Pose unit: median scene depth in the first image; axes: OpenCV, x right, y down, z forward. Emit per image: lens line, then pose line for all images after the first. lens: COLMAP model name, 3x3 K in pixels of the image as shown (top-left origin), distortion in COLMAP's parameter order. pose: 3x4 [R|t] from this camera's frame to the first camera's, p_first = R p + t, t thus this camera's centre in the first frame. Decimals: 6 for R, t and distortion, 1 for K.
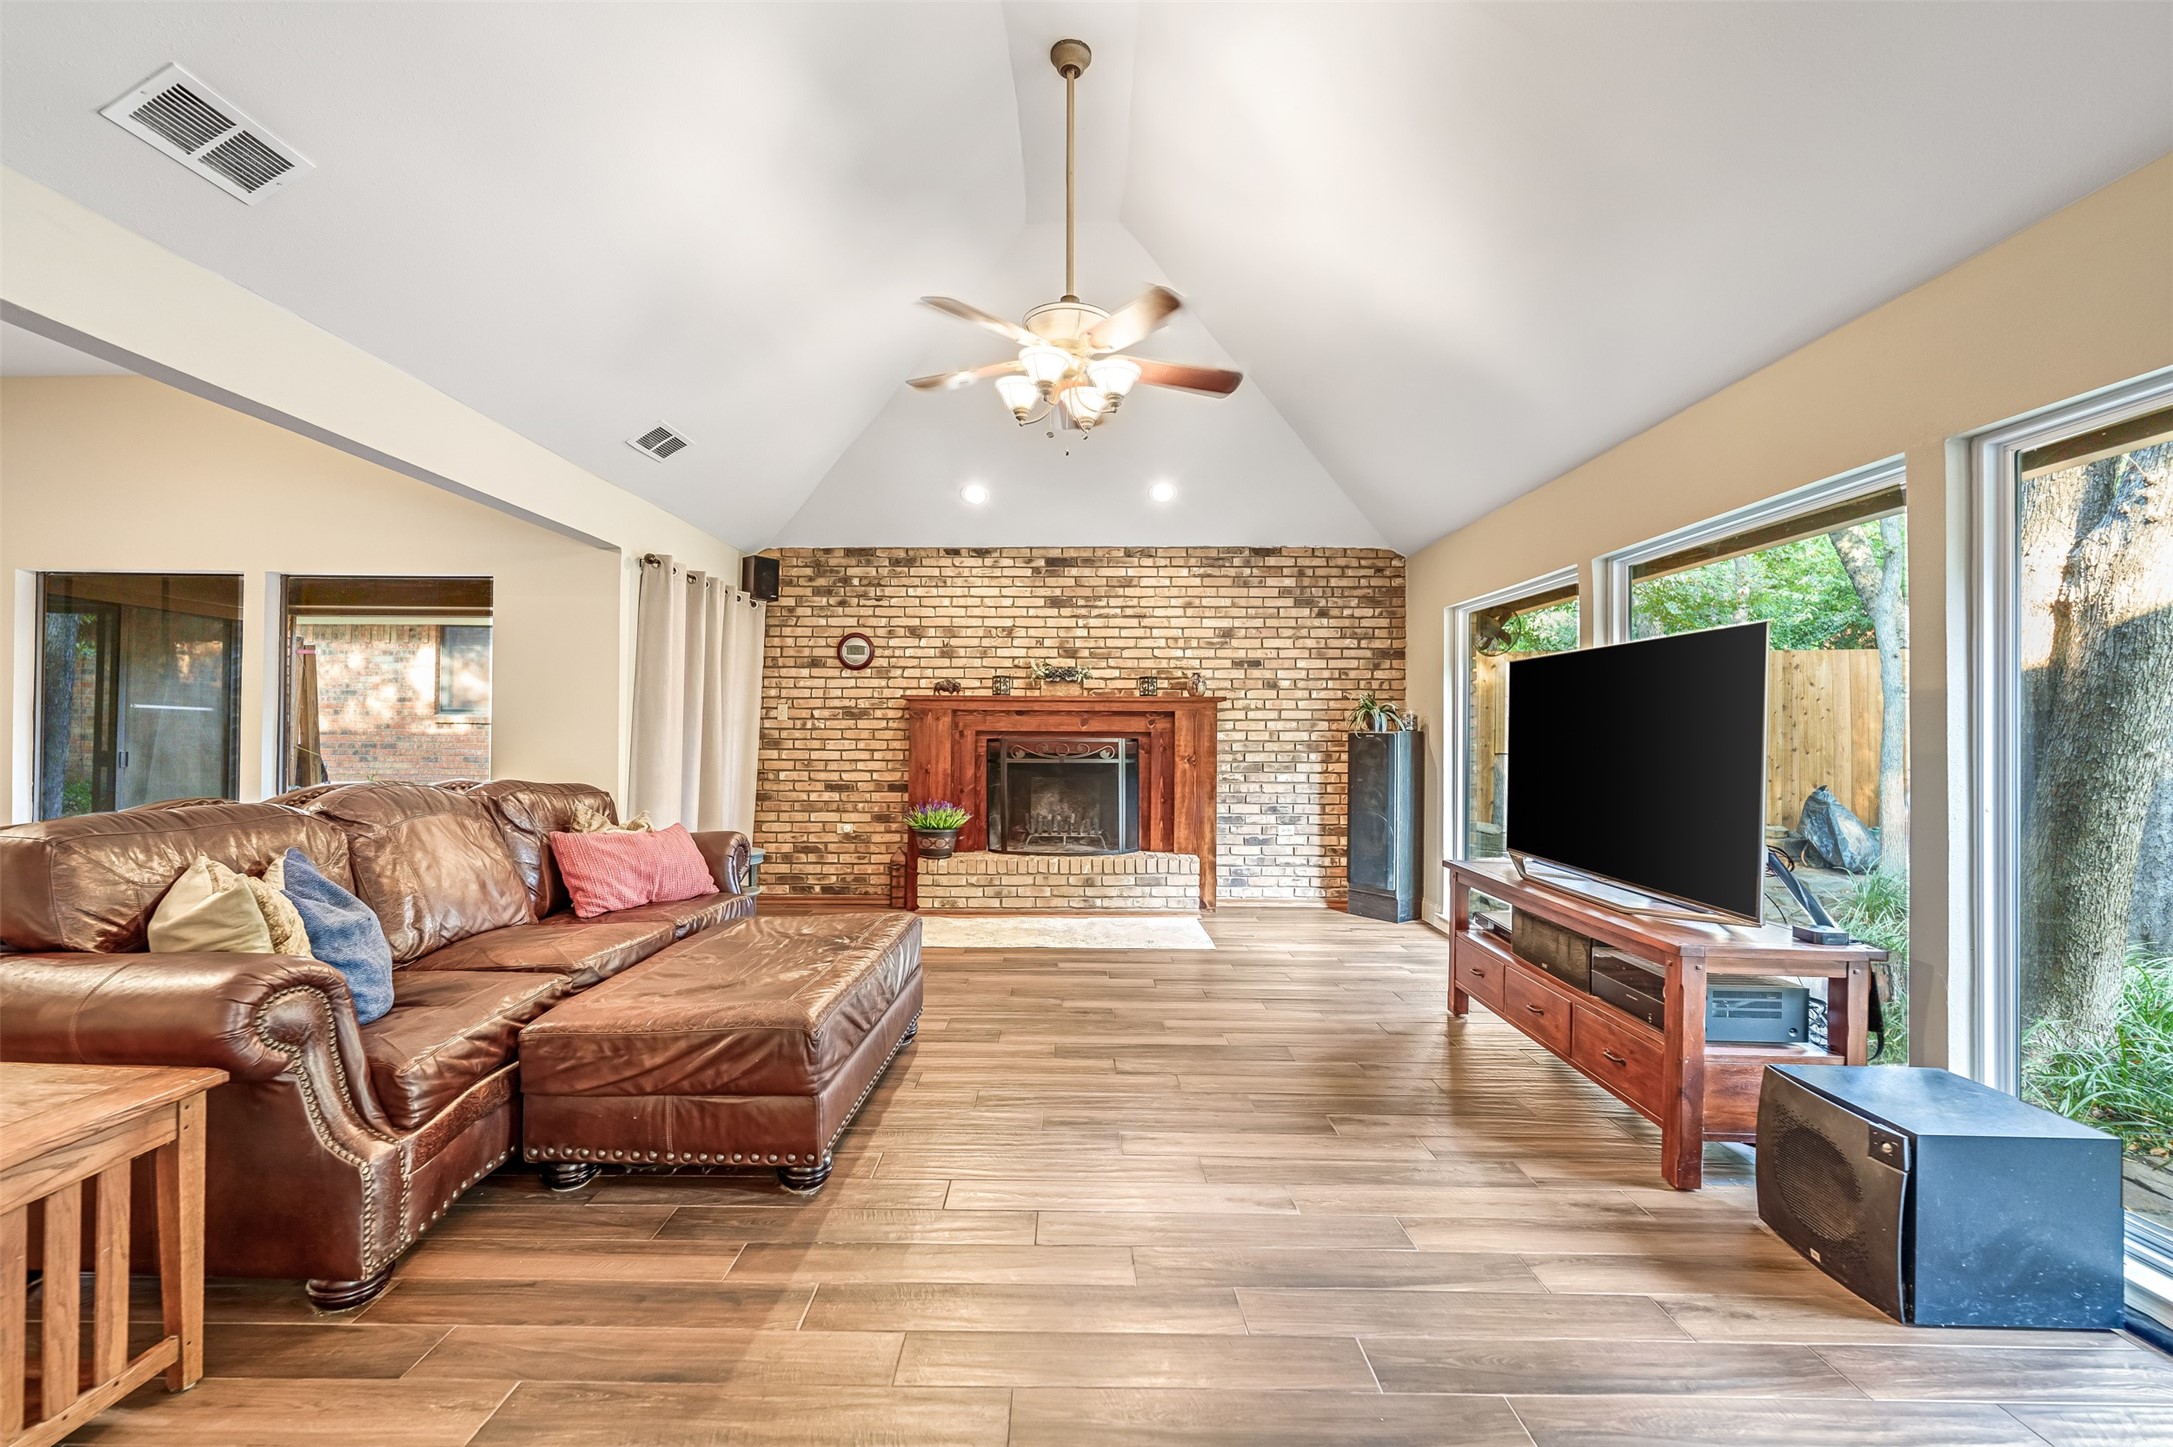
lens RADIAL K [[889.8, 0, 1085.1], [0, 889.8, 726.6], [0, 0, 1]] dist [-0.000669, -0.000501]
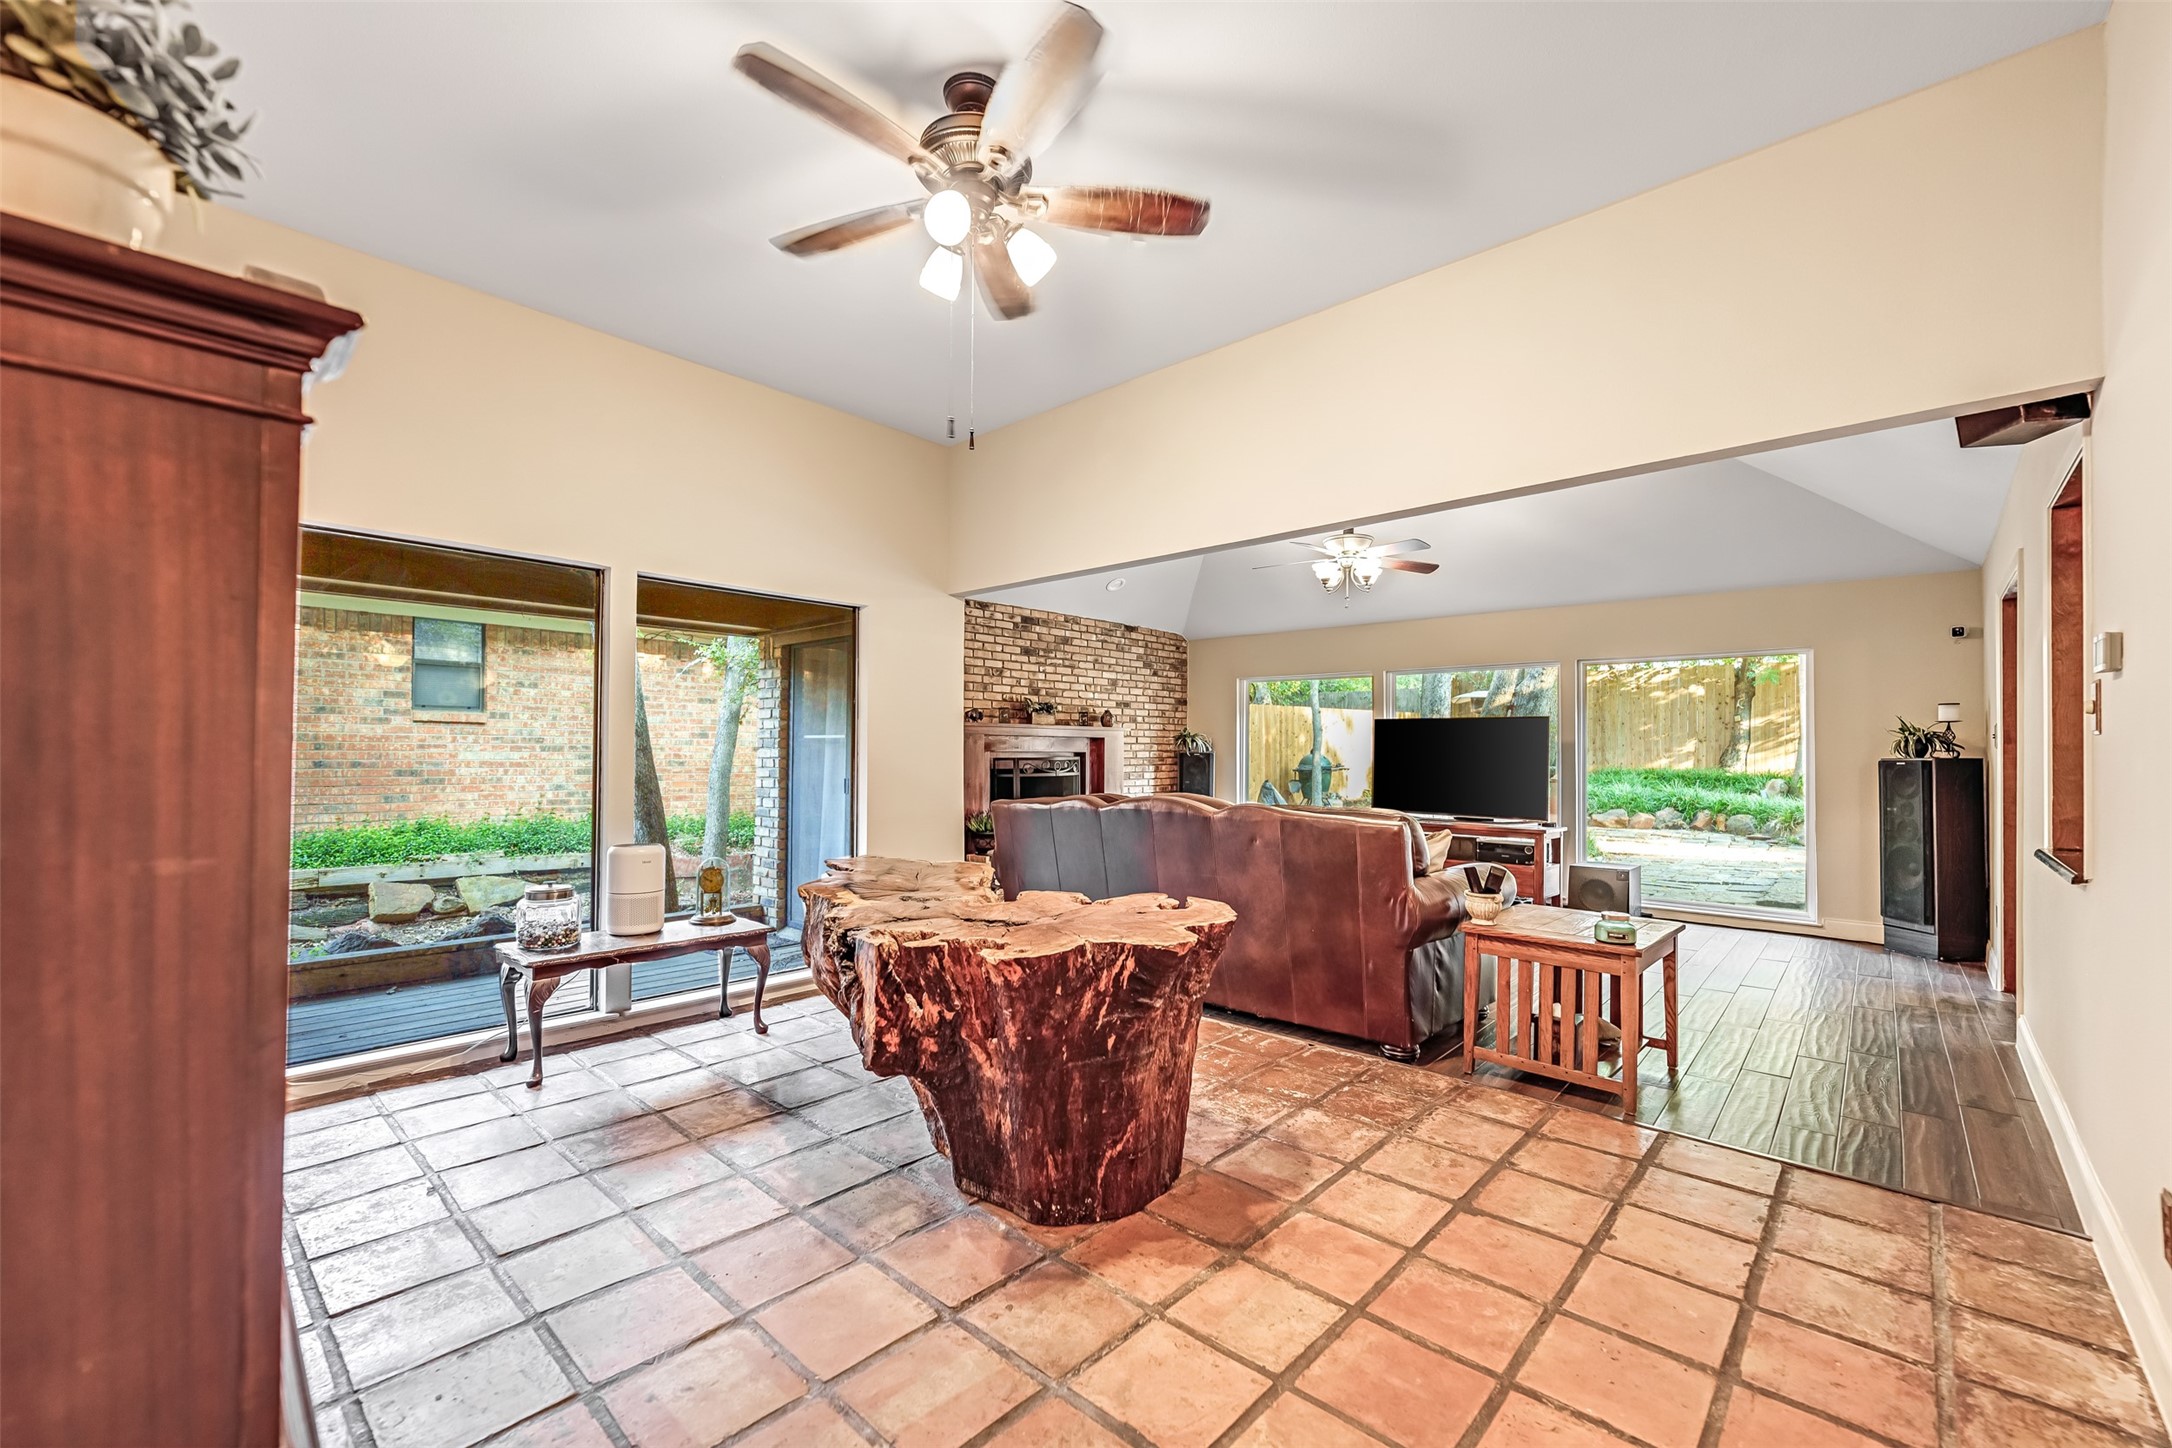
lens RADIAL K [[889.3, 0, 1085.2], [0, 889.3, 735.9], [0, 0, 1]] dist [-0.000669, -0.000501]
pose [[0.664350, 0.009834, 0.747357, -0.938008], [-0.009535, 0.999944, -0.004681, -0.012512], [-0.747361, -0.004016, 0.664406, 0.083092]]
